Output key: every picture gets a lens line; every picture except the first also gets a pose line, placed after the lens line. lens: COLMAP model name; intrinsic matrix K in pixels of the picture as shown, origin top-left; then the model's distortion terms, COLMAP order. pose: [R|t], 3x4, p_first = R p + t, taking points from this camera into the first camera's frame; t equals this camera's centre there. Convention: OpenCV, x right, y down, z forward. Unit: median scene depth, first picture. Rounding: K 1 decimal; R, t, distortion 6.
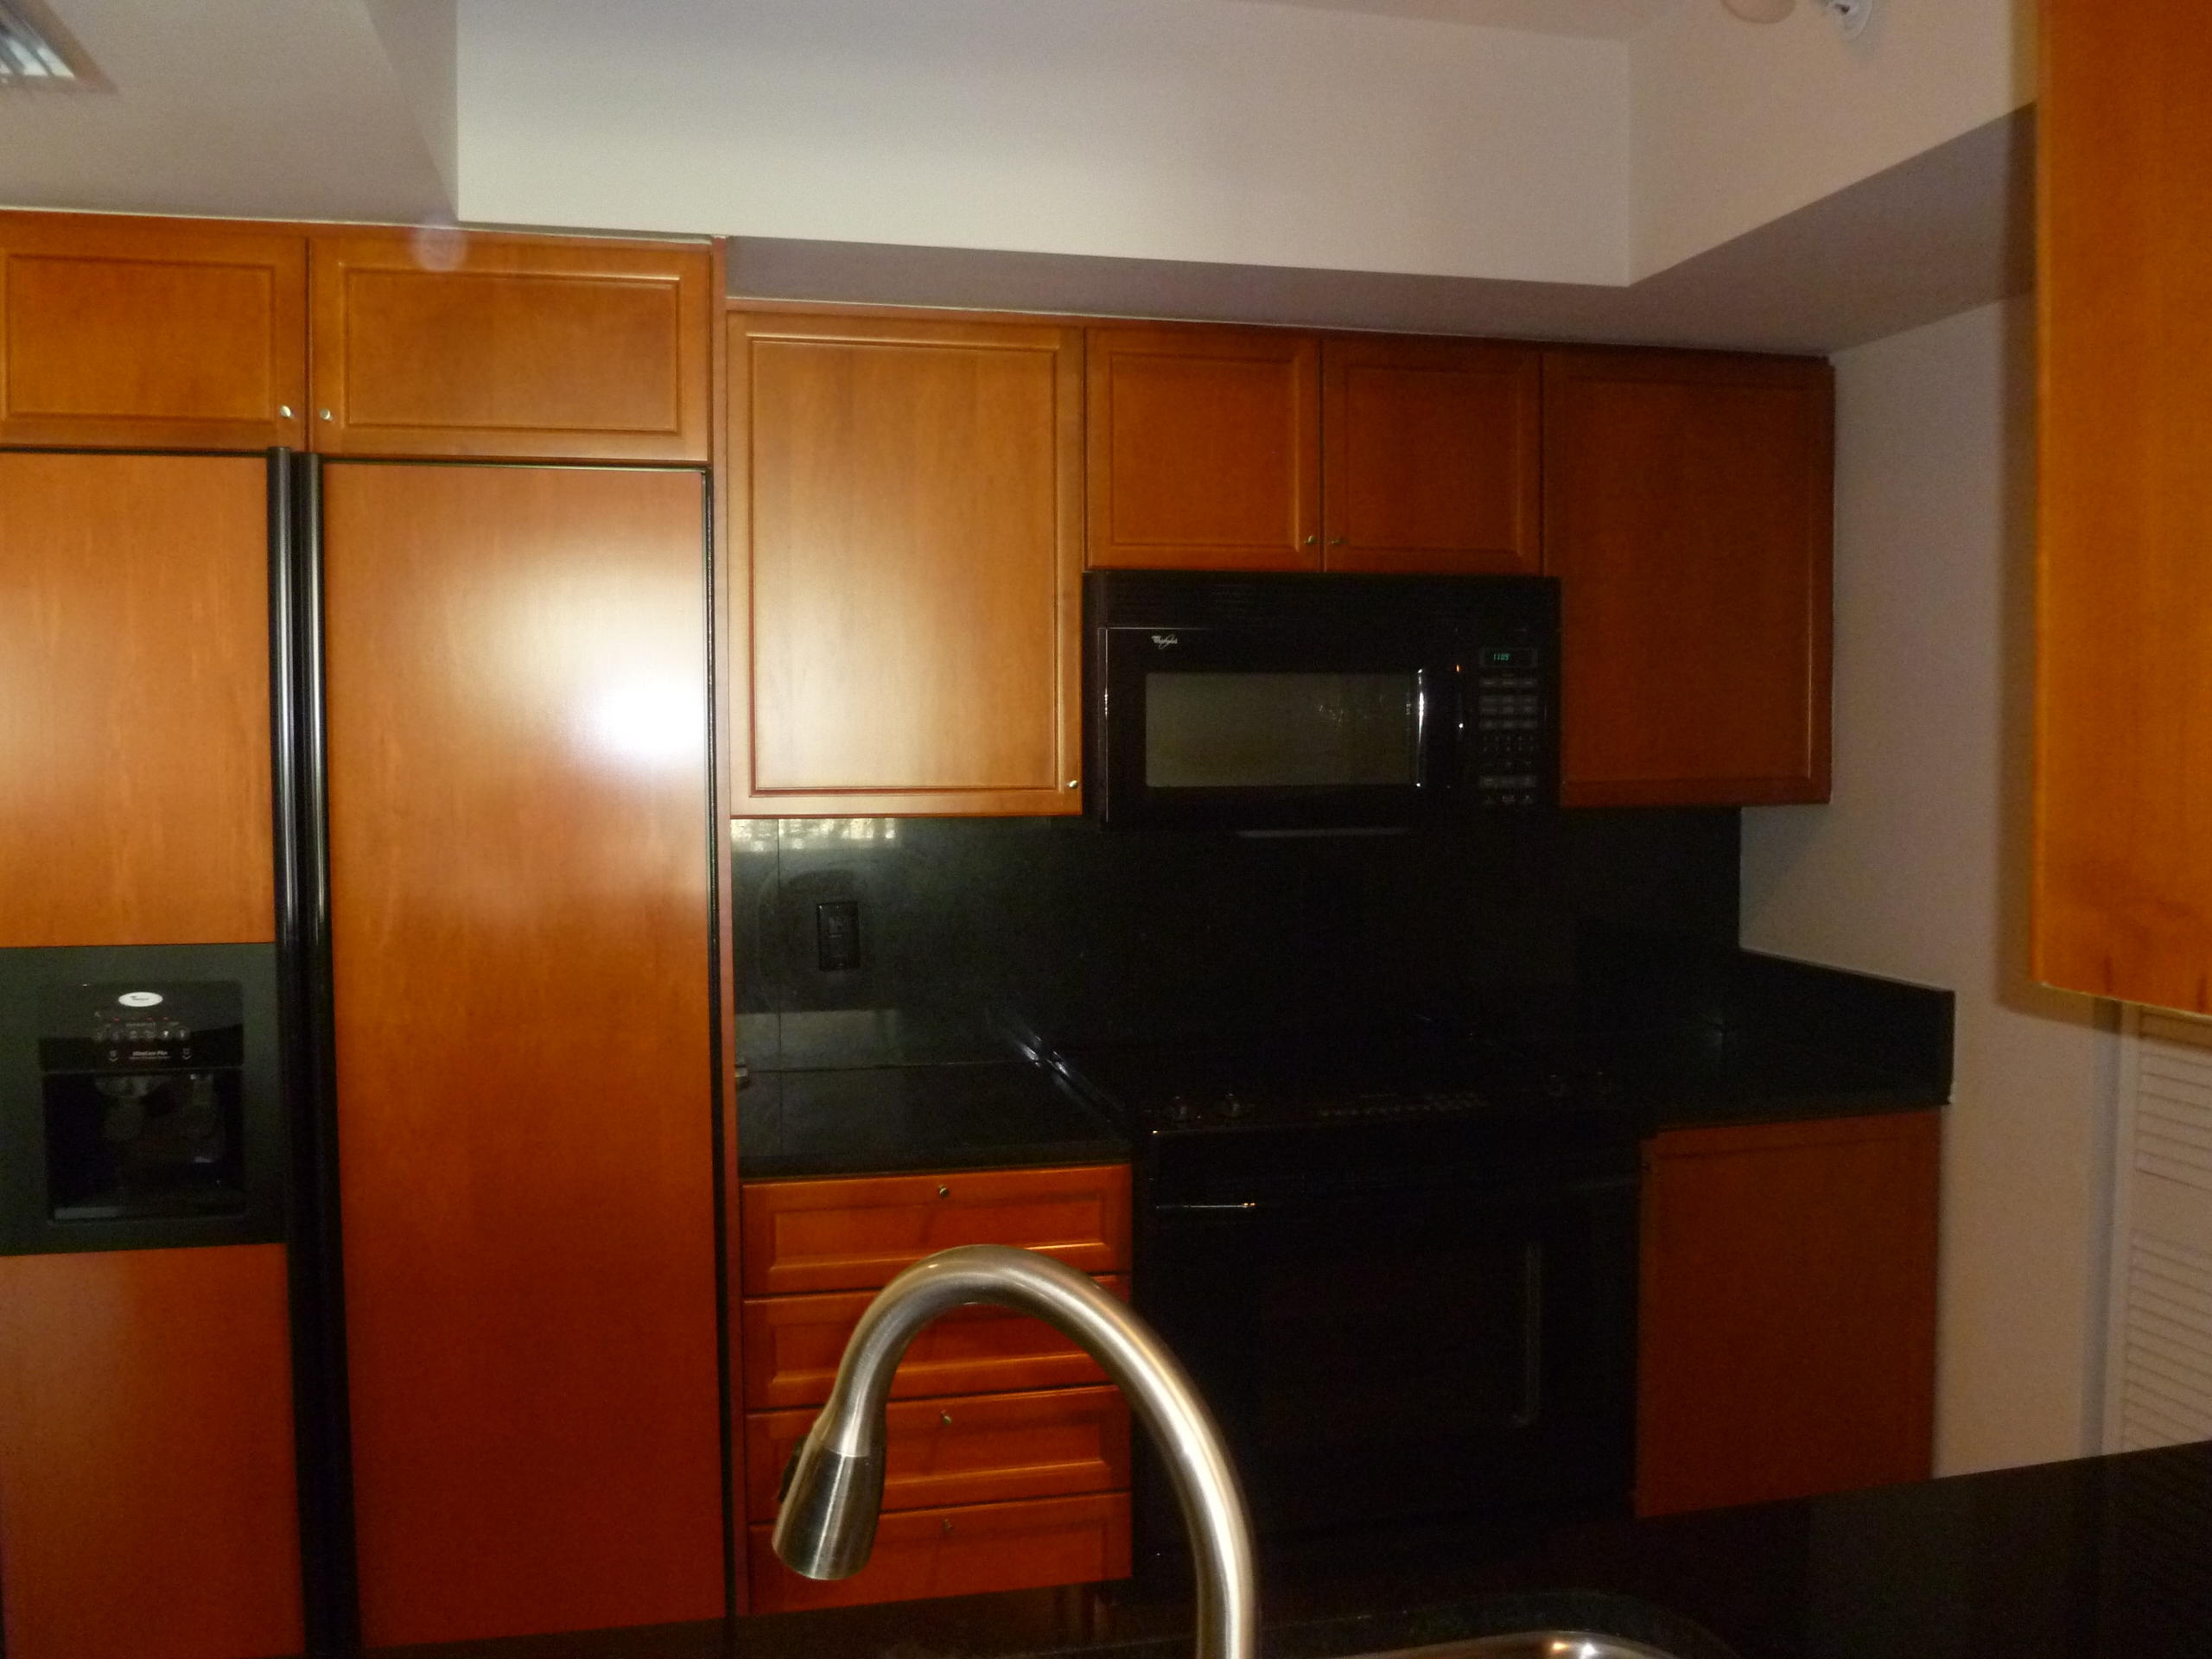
lens RADIAL K [[1858.8, 0, 1106.0], [0, 1858.8, 829.5], [0, 0, 1]] dist [-0.066087, 0.024992]
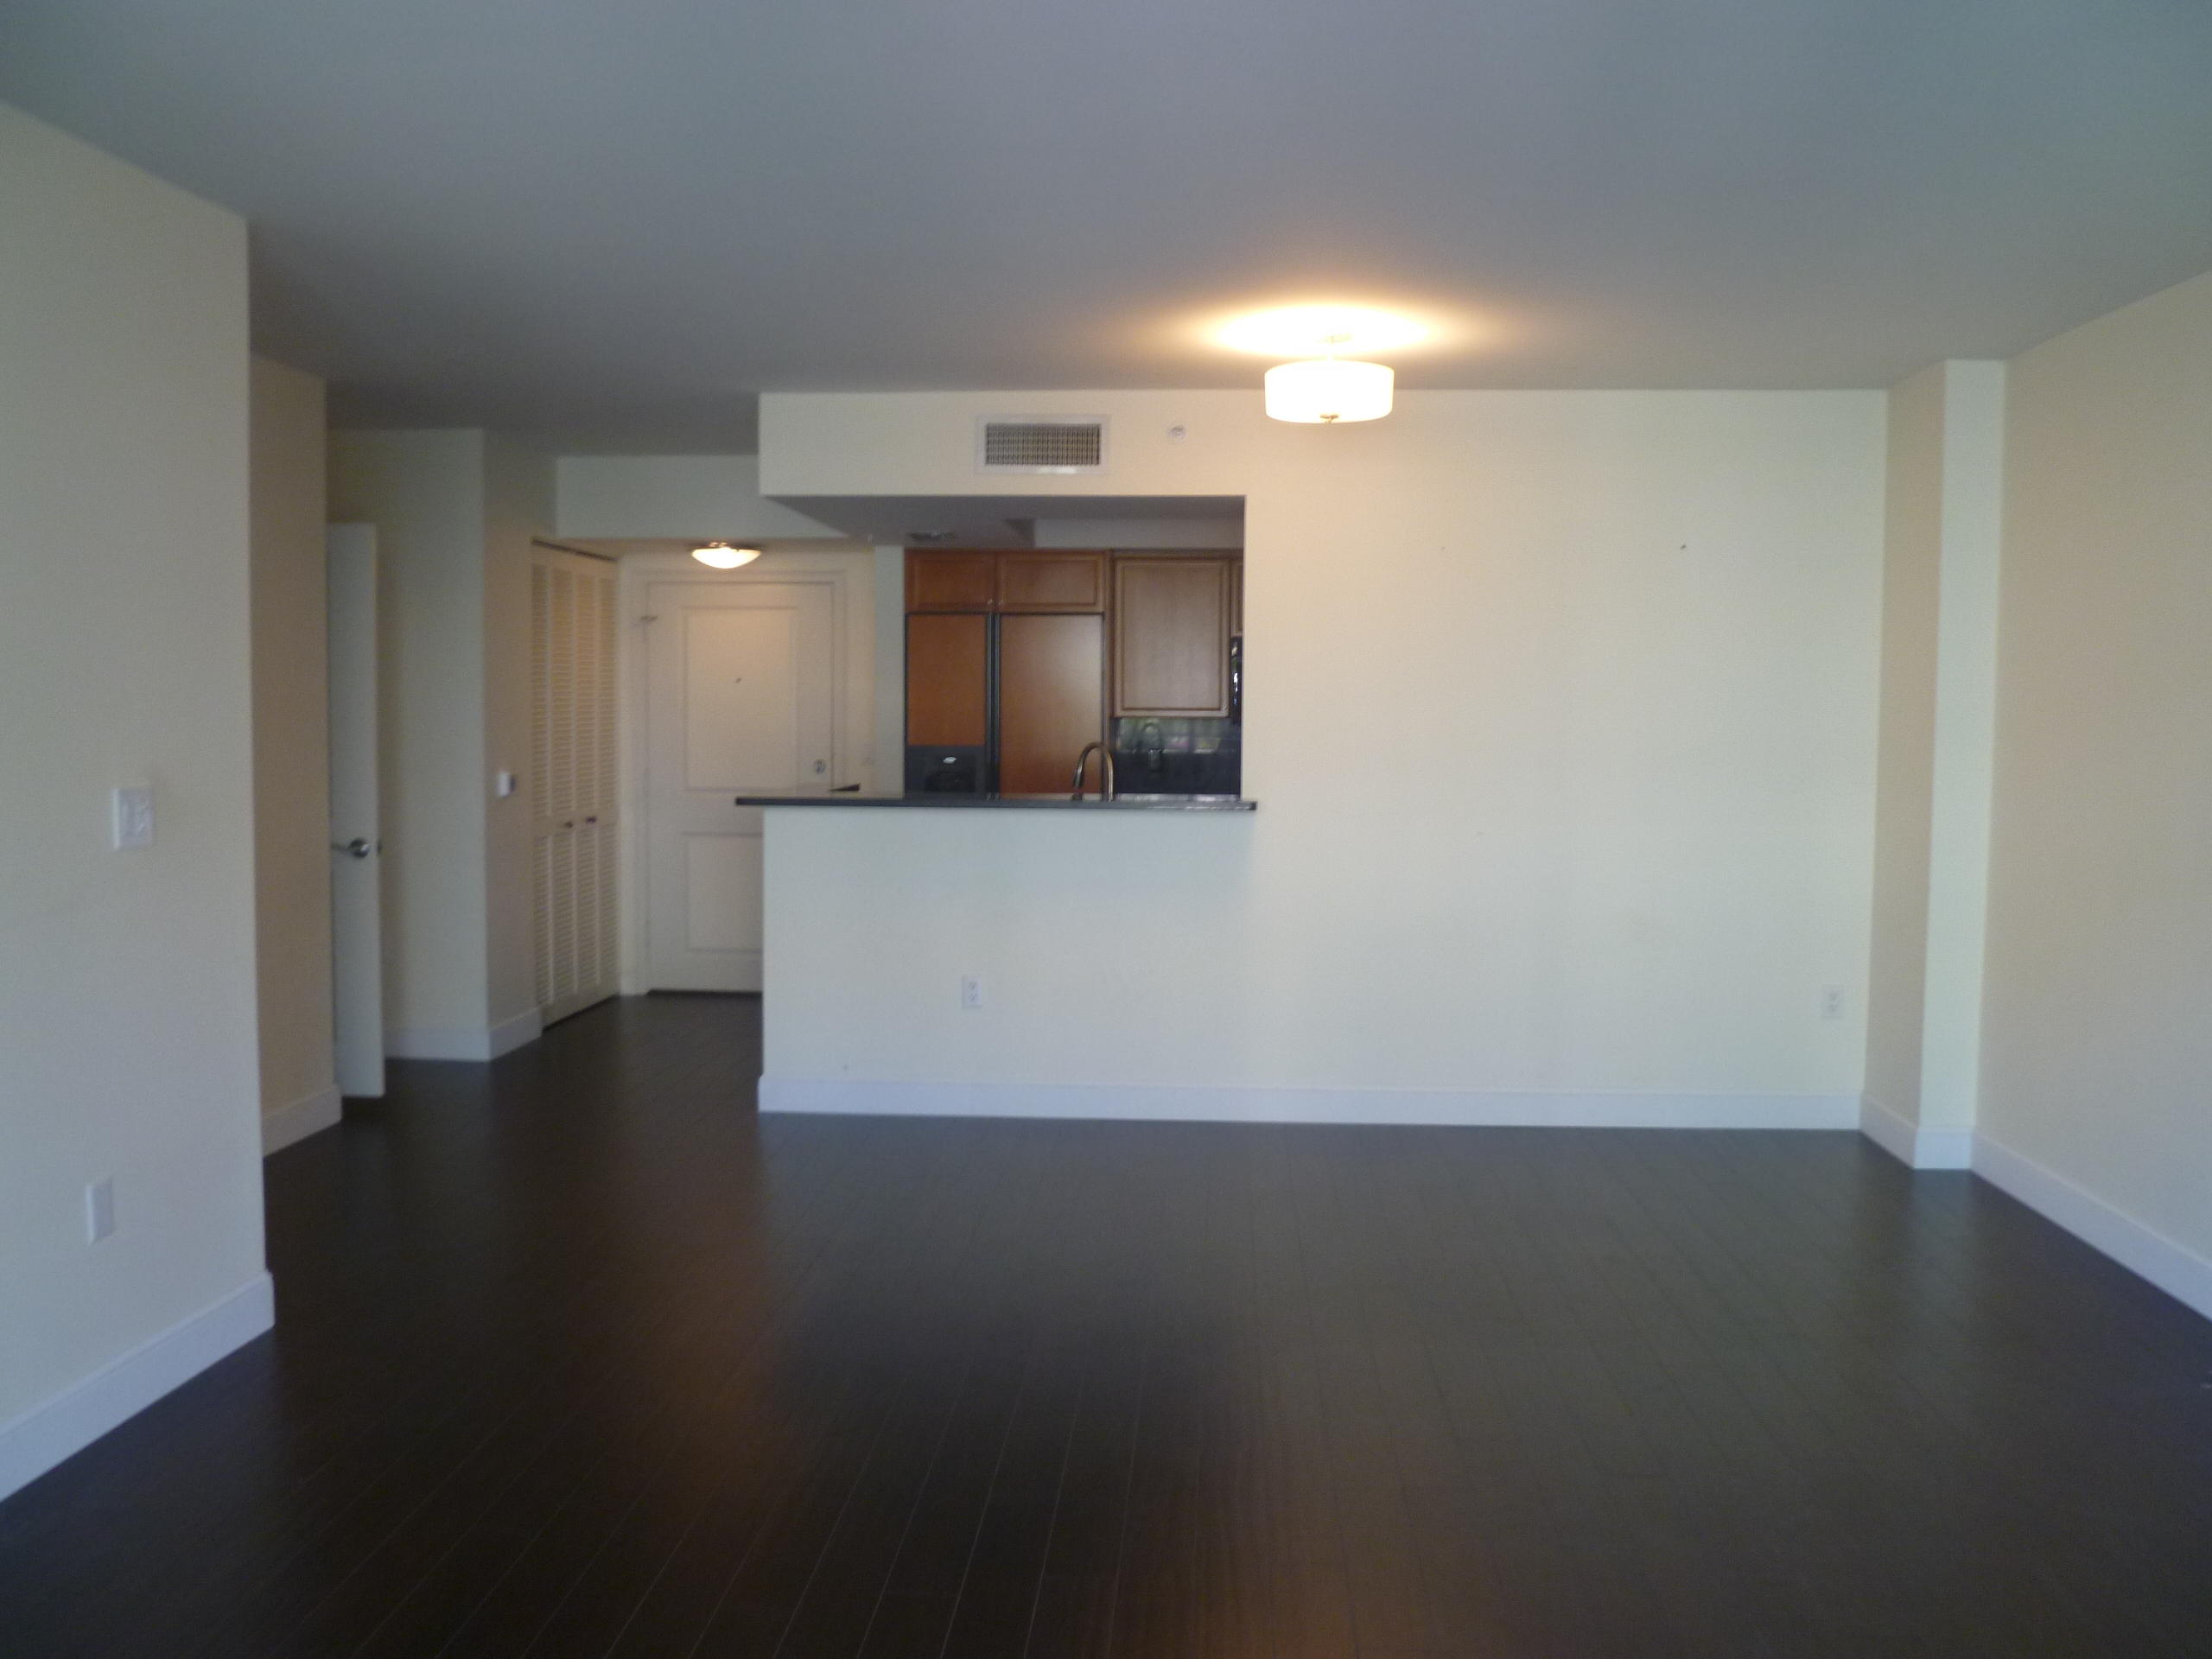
lens RADIAL K [[1858.8, 0, 1106.0], [0, 1858.8, 829.5], [0, 0, 1]] dist [-0.066087, 0.024992]
pose [[0.956810, 0.028670, -0.289298, 0.862772], [-0.022252, 0.999428, 0.025448, 0.128694], [0.289863, -0.017912, 0.956901, -2.497069]]
